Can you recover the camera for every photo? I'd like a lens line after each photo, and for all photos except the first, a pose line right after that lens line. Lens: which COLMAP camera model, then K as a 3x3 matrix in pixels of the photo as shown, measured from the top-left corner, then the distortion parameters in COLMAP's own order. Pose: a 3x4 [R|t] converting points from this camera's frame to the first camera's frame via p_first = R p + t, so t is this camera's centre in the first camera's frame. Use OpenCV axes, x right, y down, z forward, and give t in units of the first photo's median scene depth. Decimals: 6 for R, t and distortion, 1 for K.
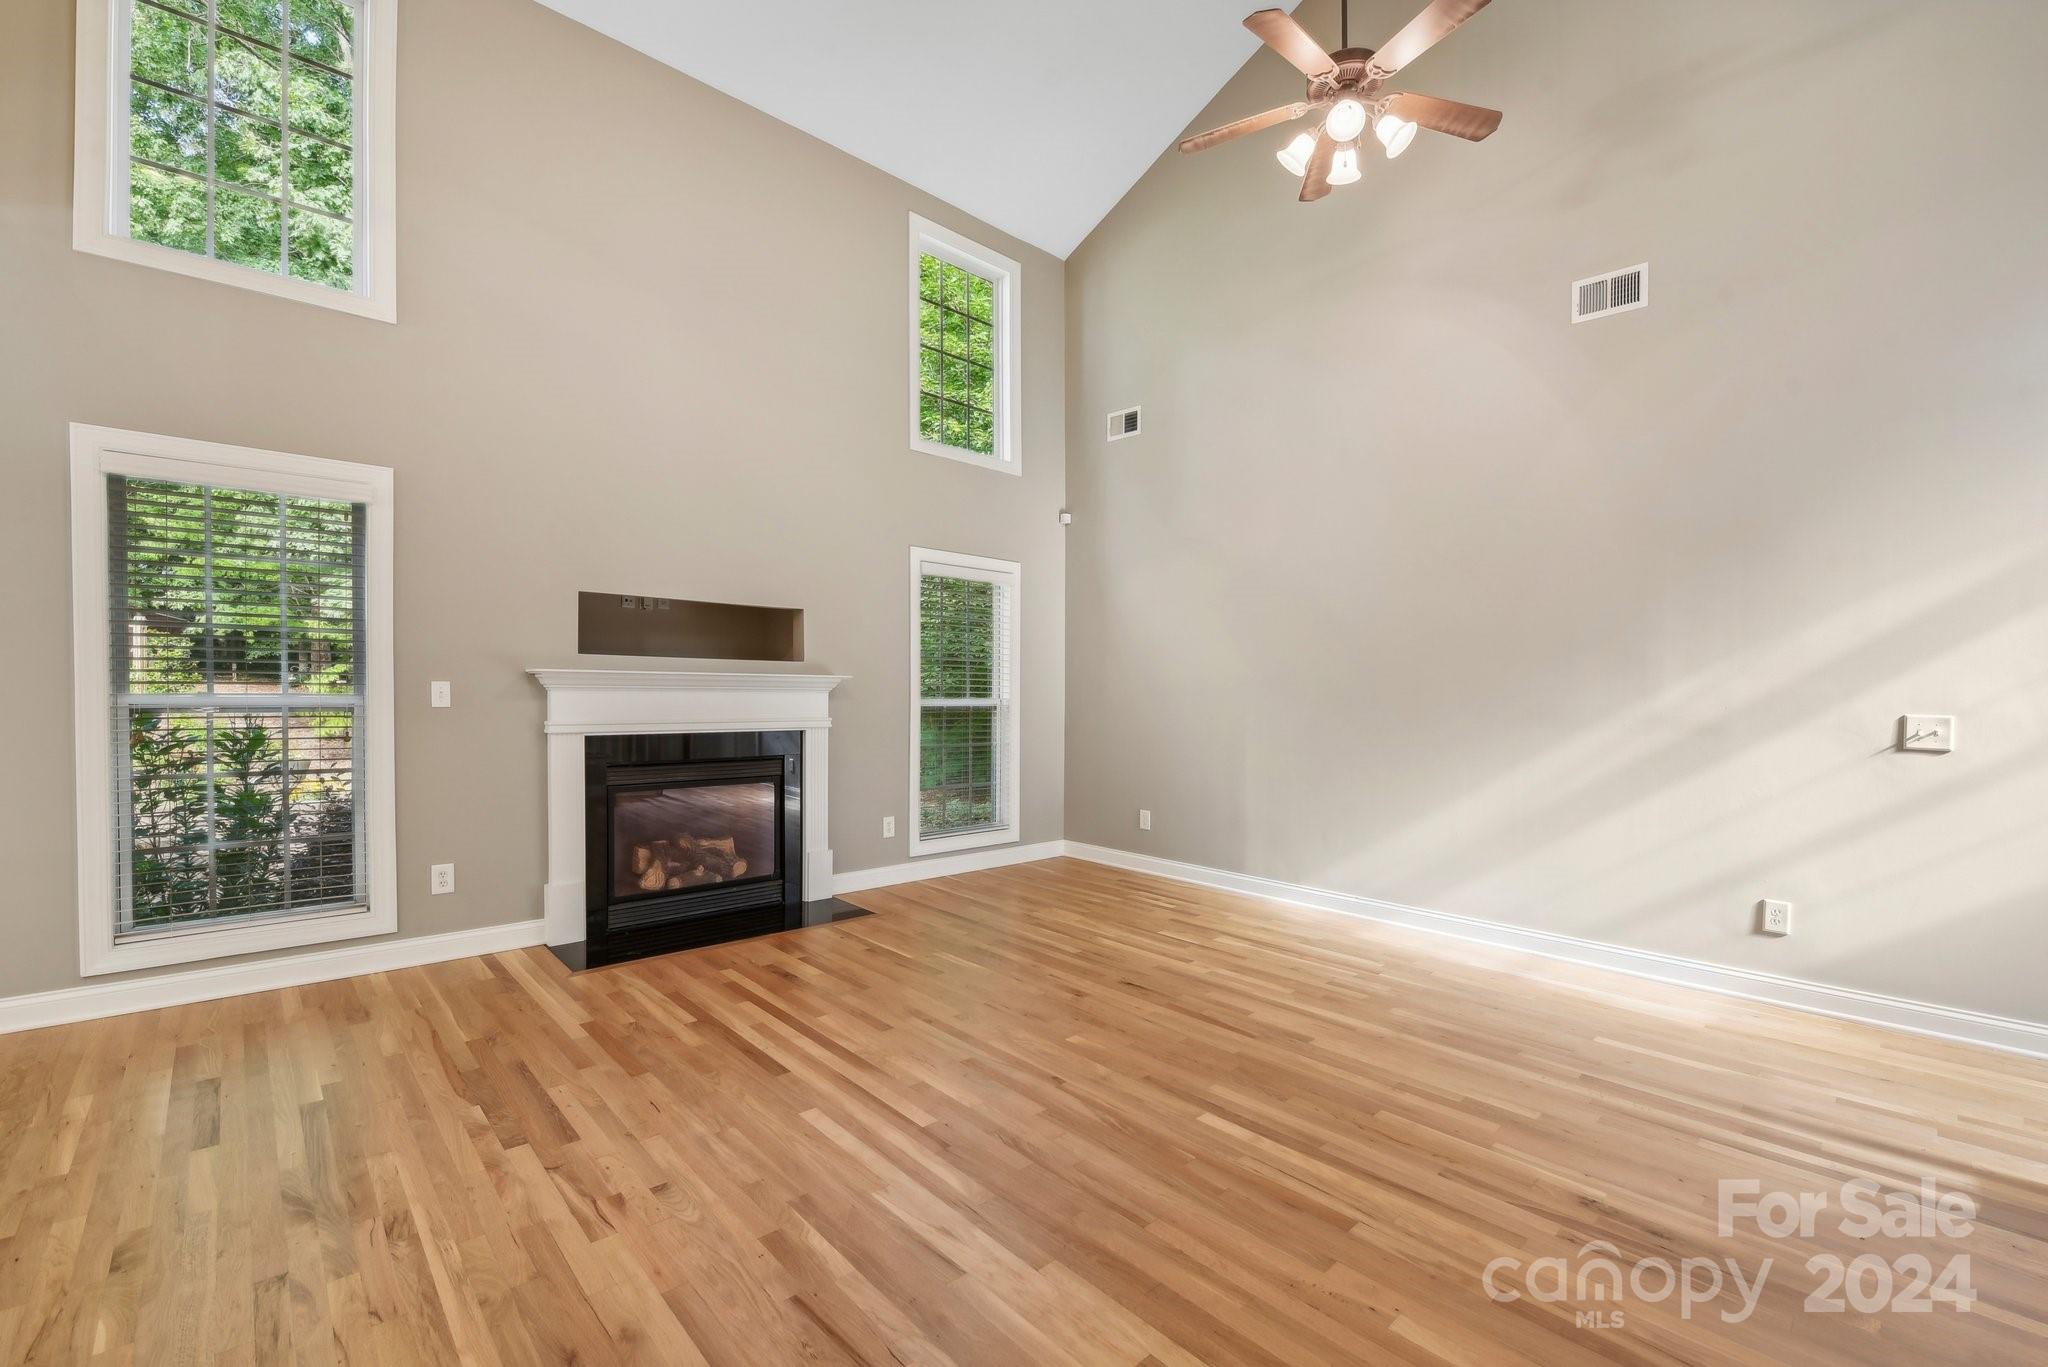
lens RADIAL K [[866.0, 0, 1009.3], [0, 866.0, 690.7], [0, 0, 1]] dist [-0.021408, -0.000634]
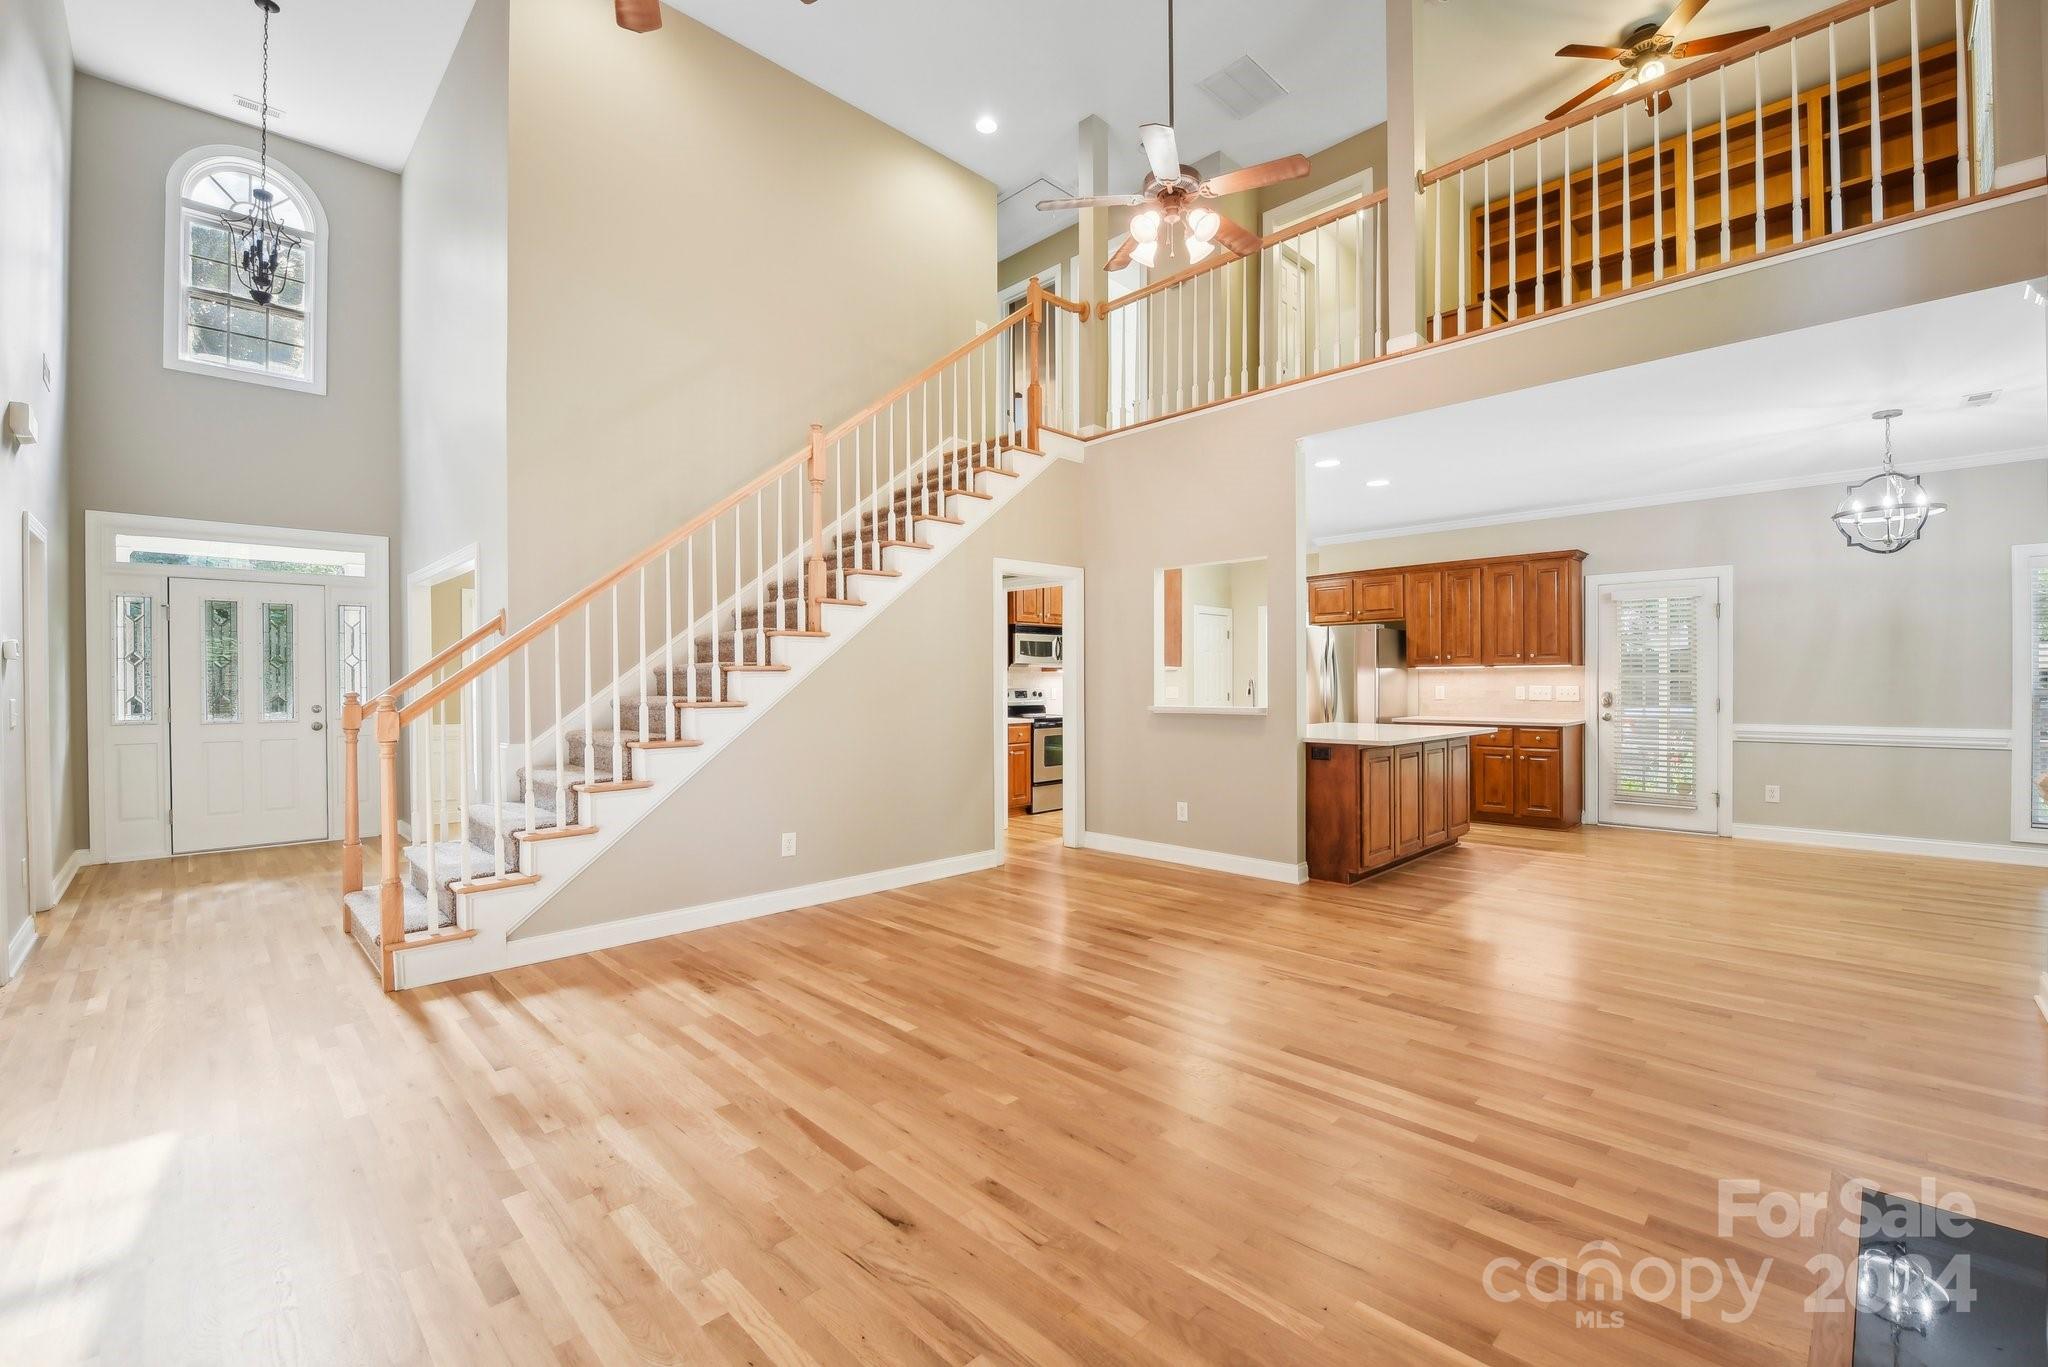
lens RADIAL K [[853.0, 0, 1024.0], [0, 853.0, 683.5], [0, 0, 1]] dist [-0.015143, -0.000080]
pose [[-0.998881, -0.008522, -0.046526, 0.097188], [-0.008804, 0.999944, 0.005858, -0.009505], [0.046474, 0.006261, -0.998900, 1.730977]]
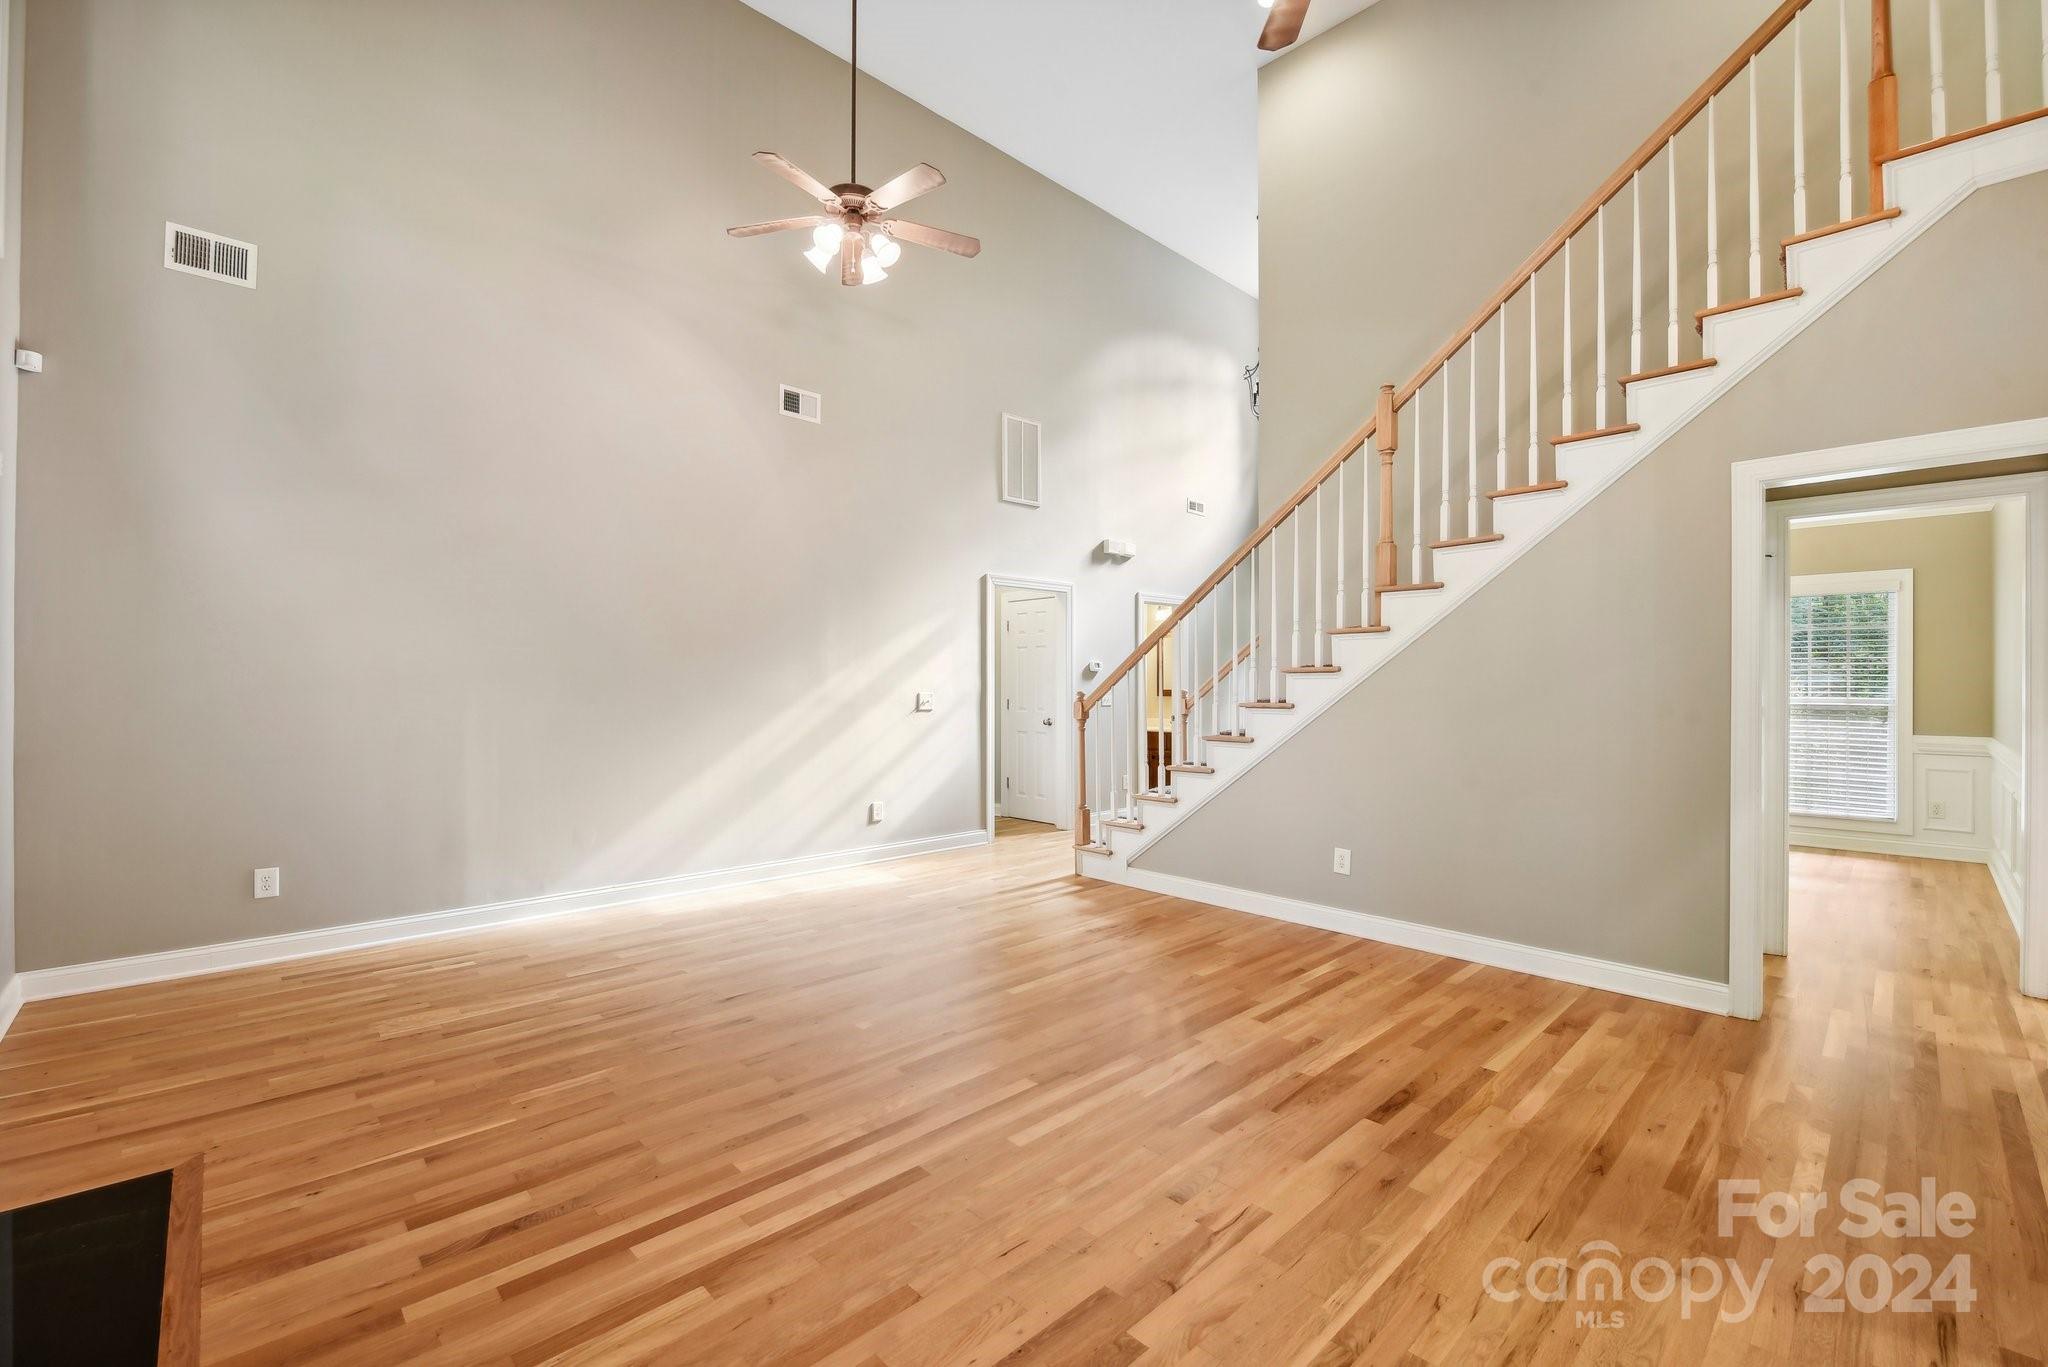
lens RADIAL K [[865.8, 0, 1035.8], [0, 865.8, 683.4], [0, 0, 1]] dist [-0.012058, -0.000170]
pose [[-0.037835, -0.014590, 0.999177, -0.910343], [0.000177, 0.999893, 0.014607, -0.021068], [-0.999284, 0.000729, -0.037829, 0.785592]]
